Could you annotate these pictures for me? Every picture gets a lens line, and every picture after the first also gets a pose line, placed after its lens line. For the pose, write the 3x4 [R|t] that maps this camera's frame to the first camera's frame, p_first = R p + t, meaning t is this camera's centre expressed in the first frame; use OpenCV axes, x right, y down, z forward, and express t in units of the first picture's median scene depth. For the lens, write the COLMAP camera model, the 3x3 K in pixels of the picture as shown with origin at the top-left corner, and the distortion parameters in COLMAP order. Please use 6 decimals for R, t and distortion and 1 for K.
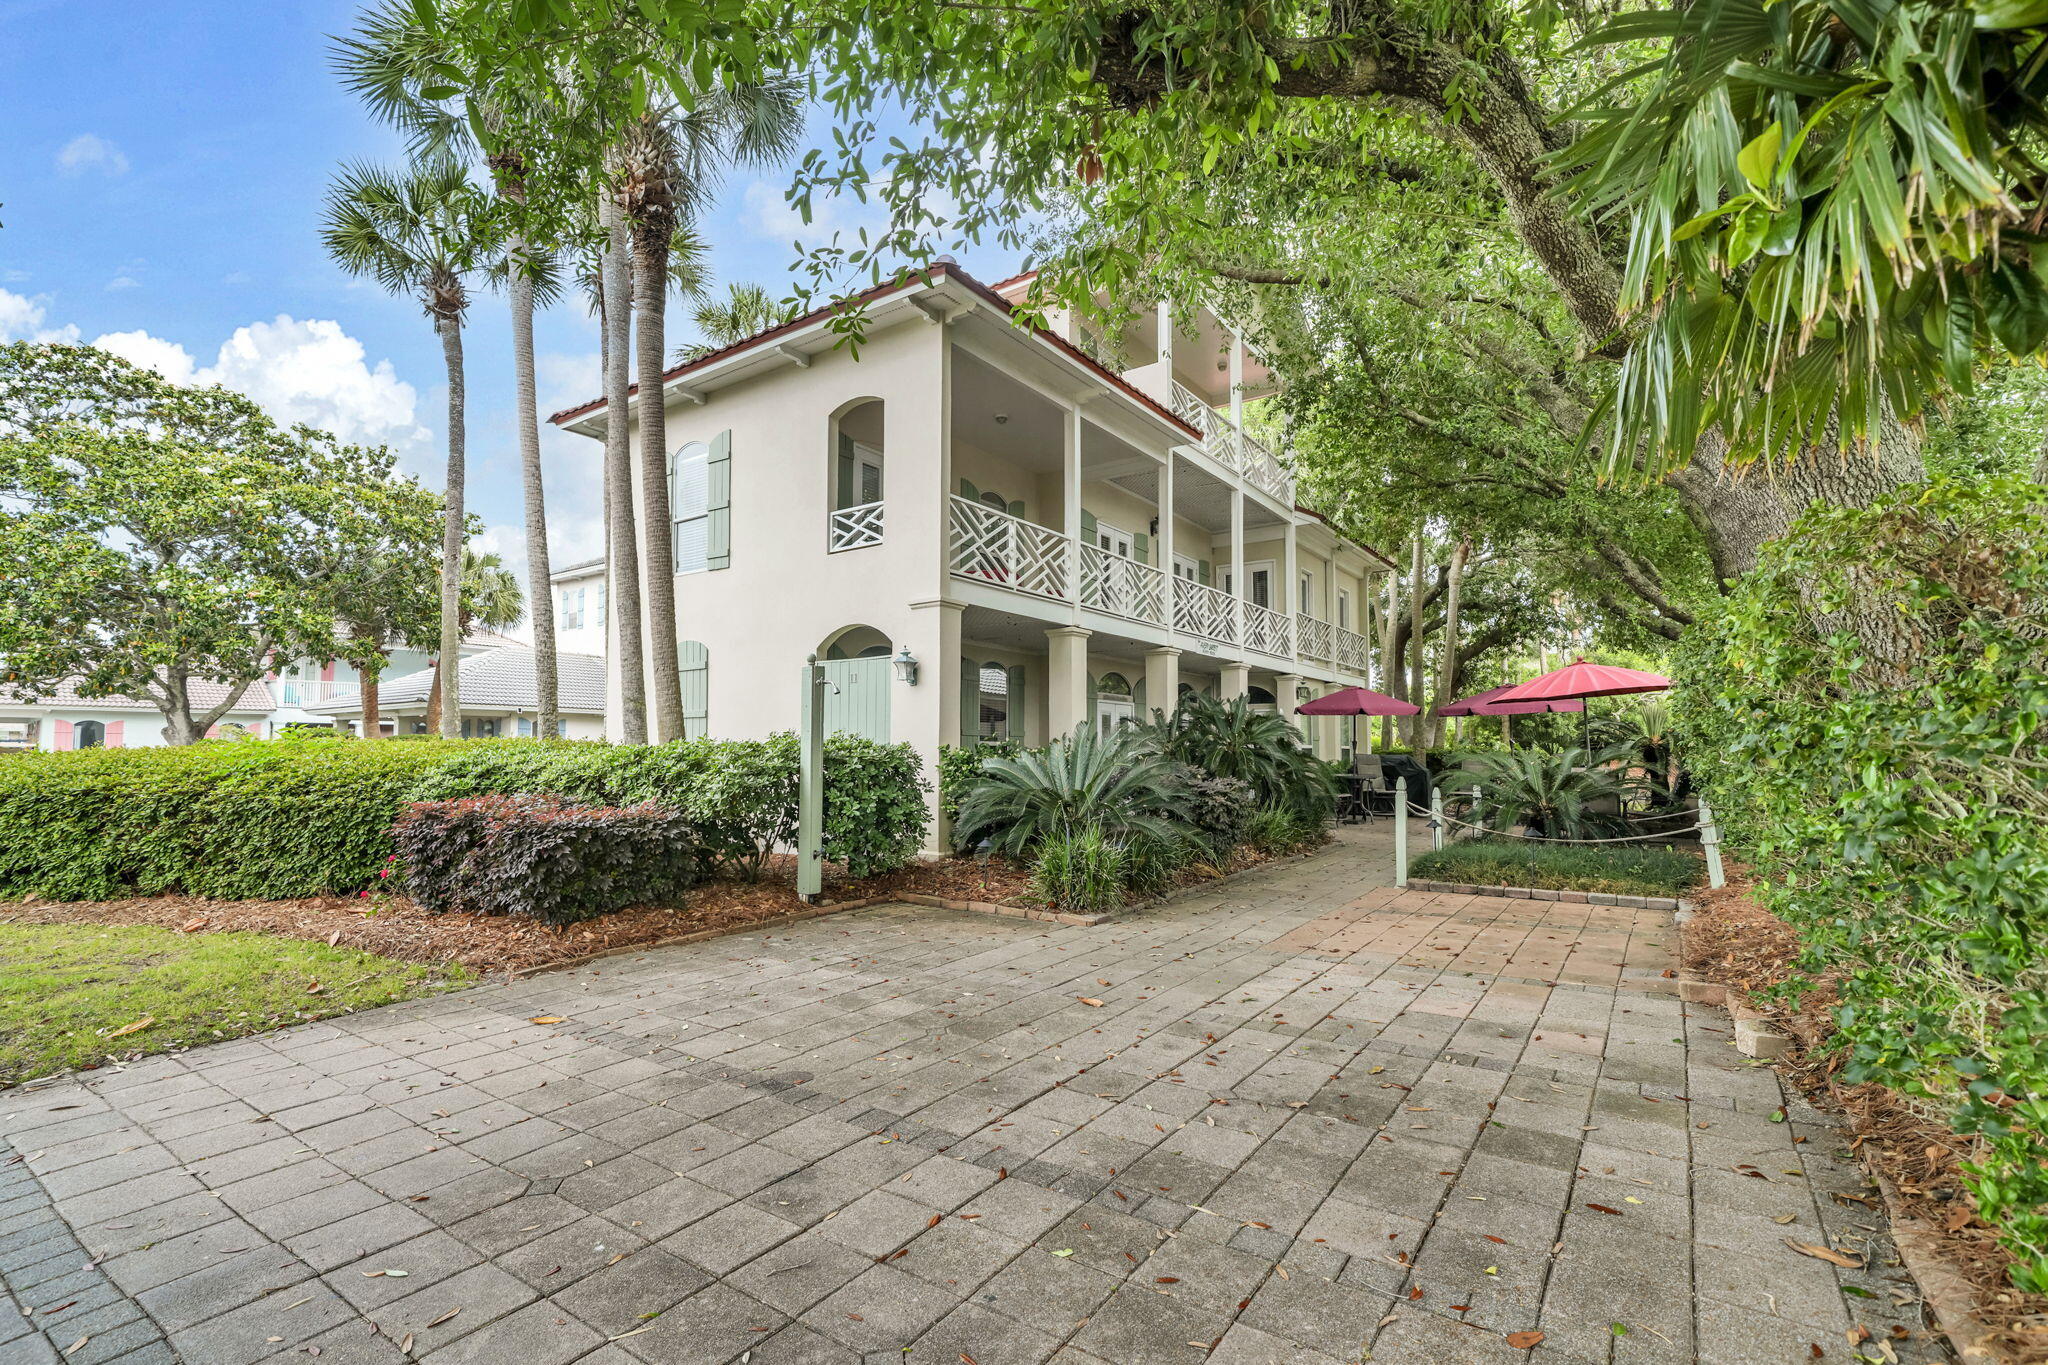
lens RADIAL K [[912.3, 0, 1022.3], [0, 912.3, 733.0], [0, 0, 1]] dist [0.004865, 0.000477]
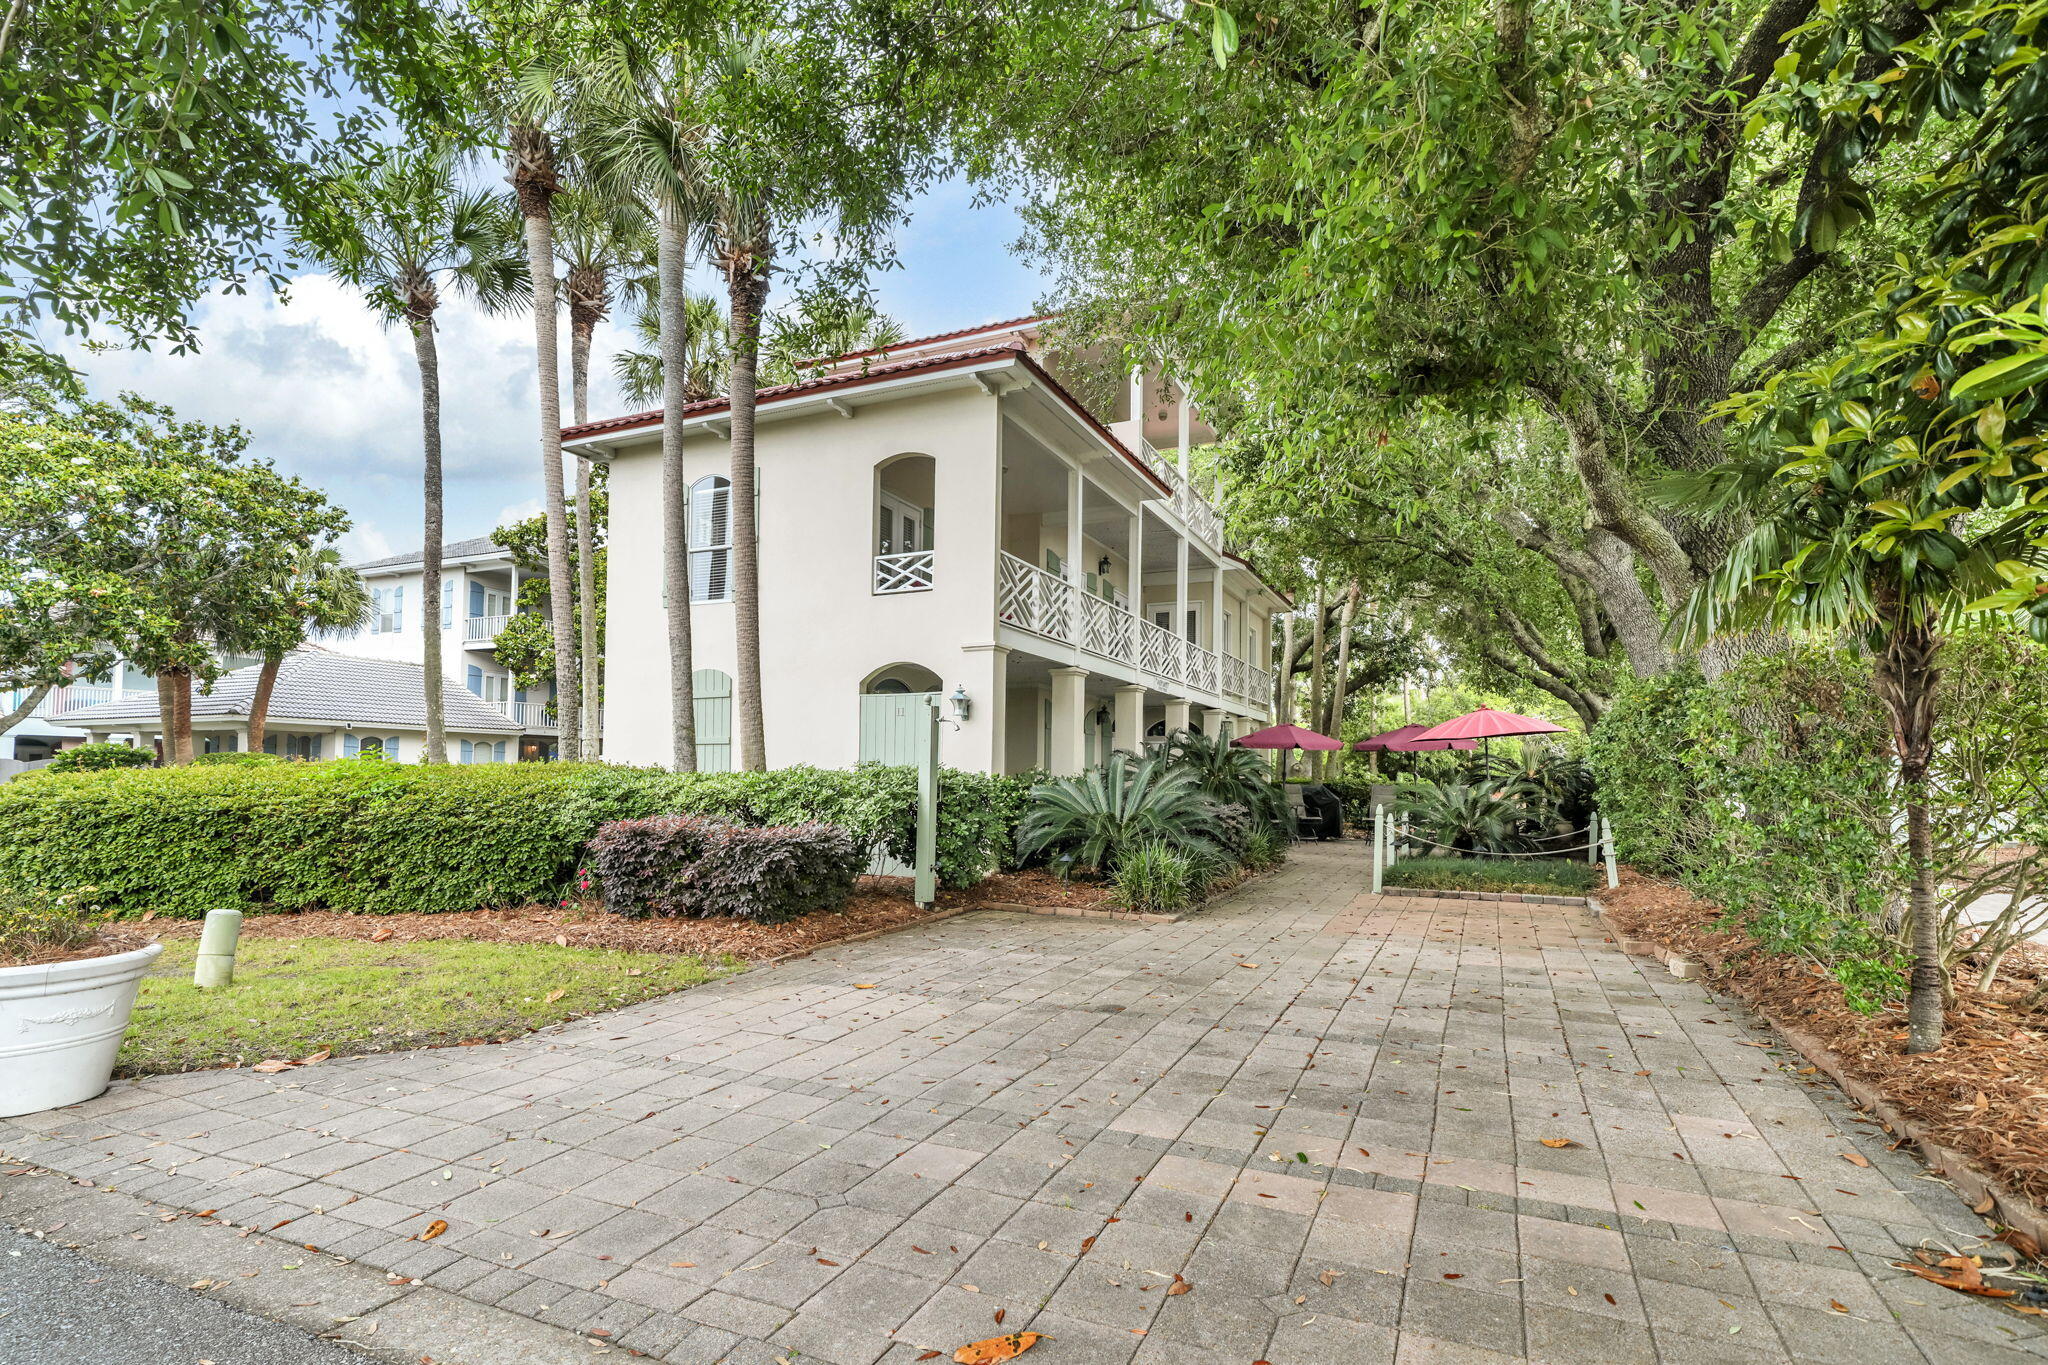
lens RADIAL K [[989.6, 0, 1024.2], [0, 989.6, 775.3], [0, 0, 1]] dist [0.008684, 0.000211]
pose [[0.983573, 0.009926, 0.180240, -0.261560], [-0.013166, 0.999772, 0.016787, -0.005926], [-0.180032, -0.018884, 0.983479, -0.199160]]
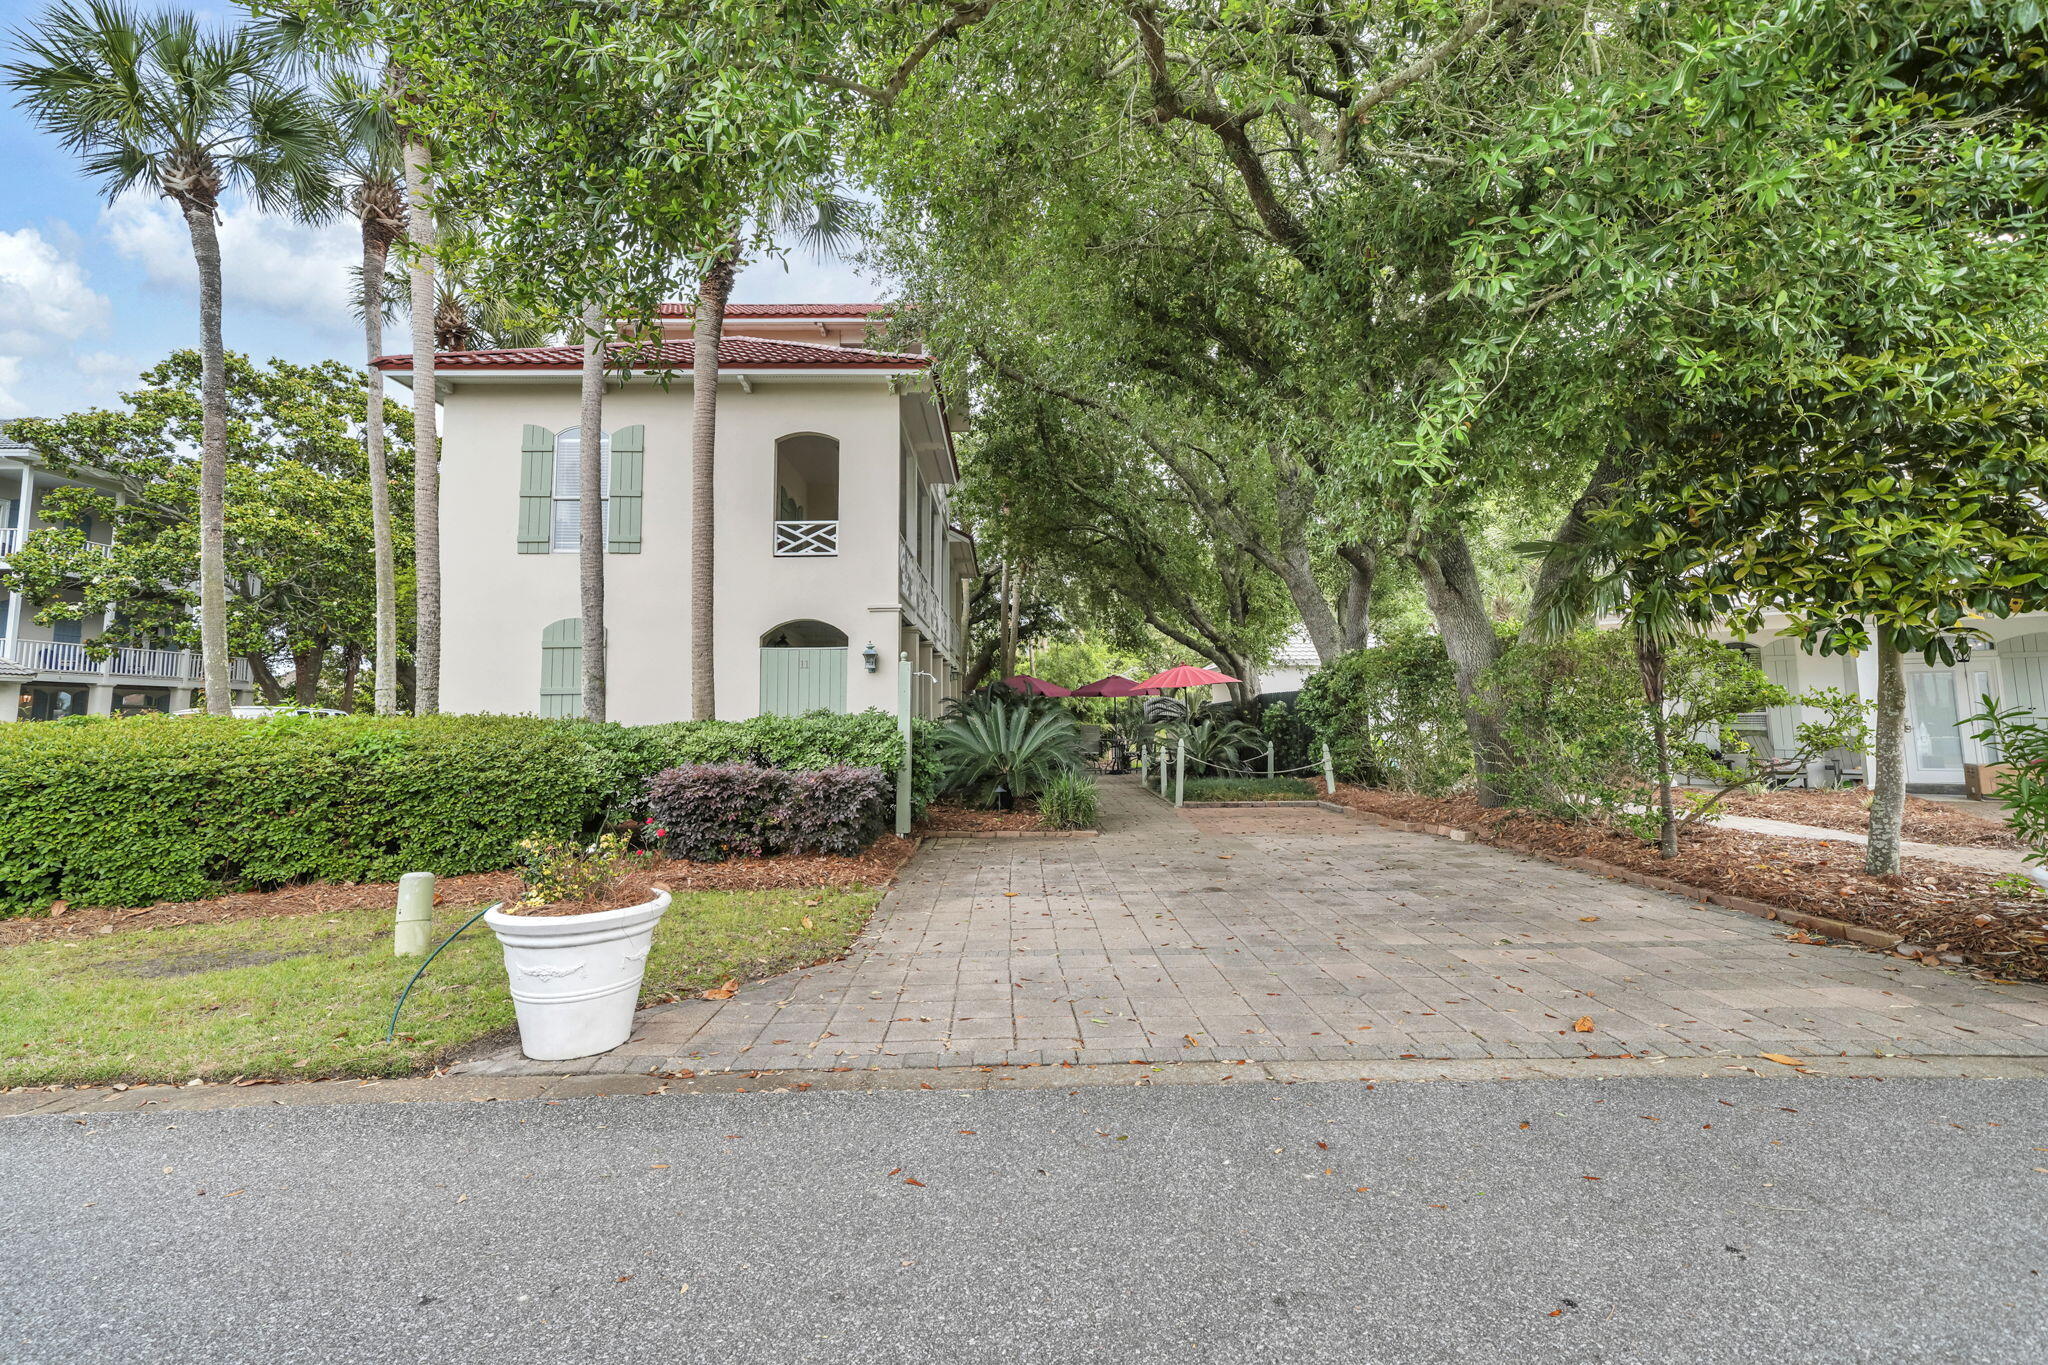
lens RADIAL K [[942.7, 0, 1020.6], [0, 942.7, 656.9], [0, 0, 1]] dist [0.005865, 0.000369]
pose [[0.811947, 0.035312, 0.582662, -0.699170], [-0.005927, 0.998616, -0.052261, -0.006916], [-0.583701, 0.038980, 0.811032, -0.171641]]
